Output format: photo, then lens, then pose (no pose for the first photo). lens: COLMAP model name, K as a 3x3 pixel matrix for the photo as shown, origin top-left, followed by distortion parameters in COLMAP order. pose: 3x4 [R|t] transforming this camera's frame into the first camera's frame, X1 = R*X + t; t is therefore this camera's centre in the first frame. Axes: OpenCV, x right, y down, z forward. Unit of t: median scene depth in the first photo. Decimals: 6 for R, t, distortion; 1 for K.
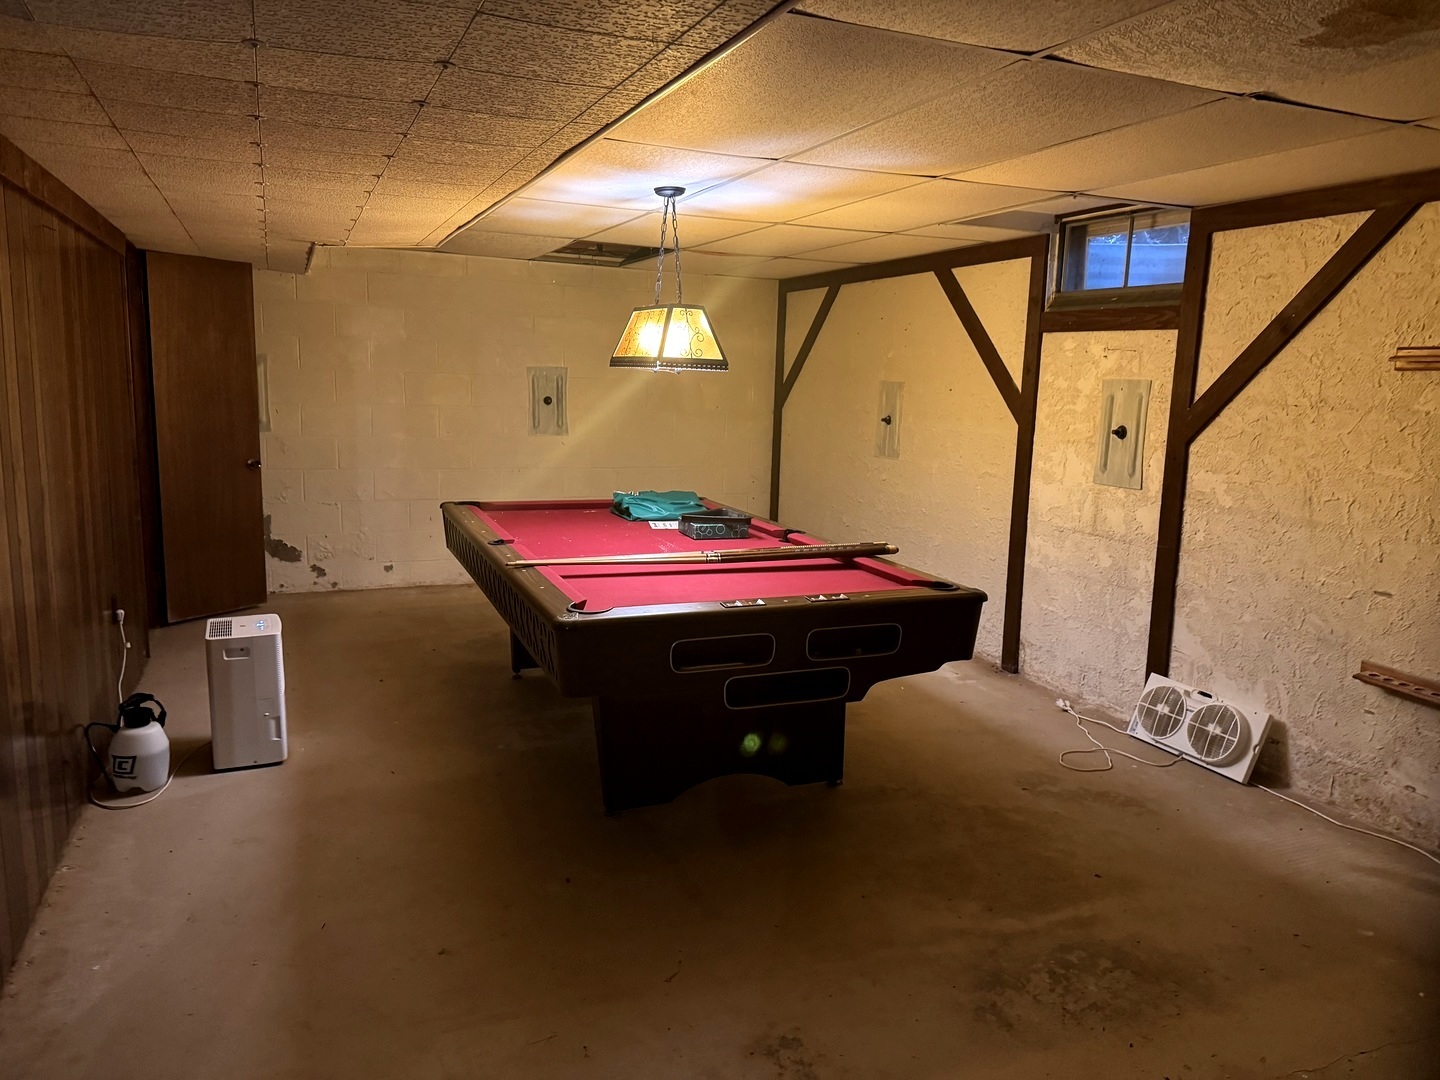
lens RADIAL K [[1020.8, 0, 699.6], [0, 1020.8, 537.3], [0, 0, 1]] dist [0.128125, -0.129563]
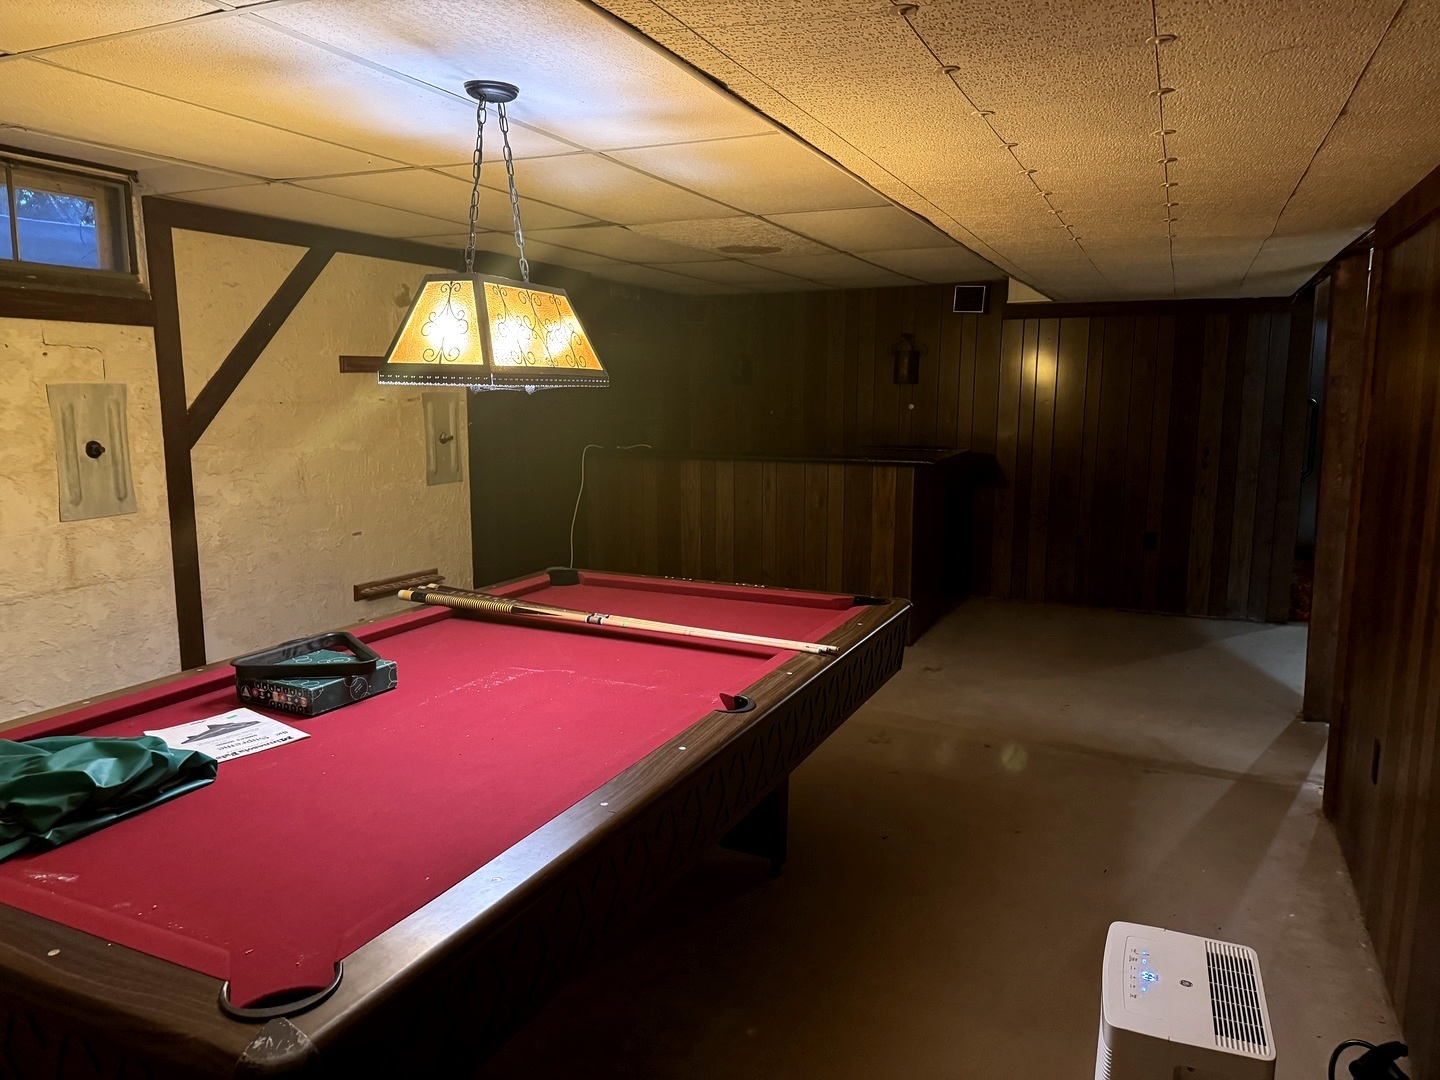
lens RADIAL K [[1020.8, 0, 699.6], [0, 1020.8, 537.3], [0, 0, 1]] dist [0.128125, -0.129563]
pose [[-0.667521, -0.135867, 0.732090, -0.515992], [0.108675, 0.954905, 0.276308, -0.214087], [-0.736618, 0.264001, -0.622654, 1.206778]]
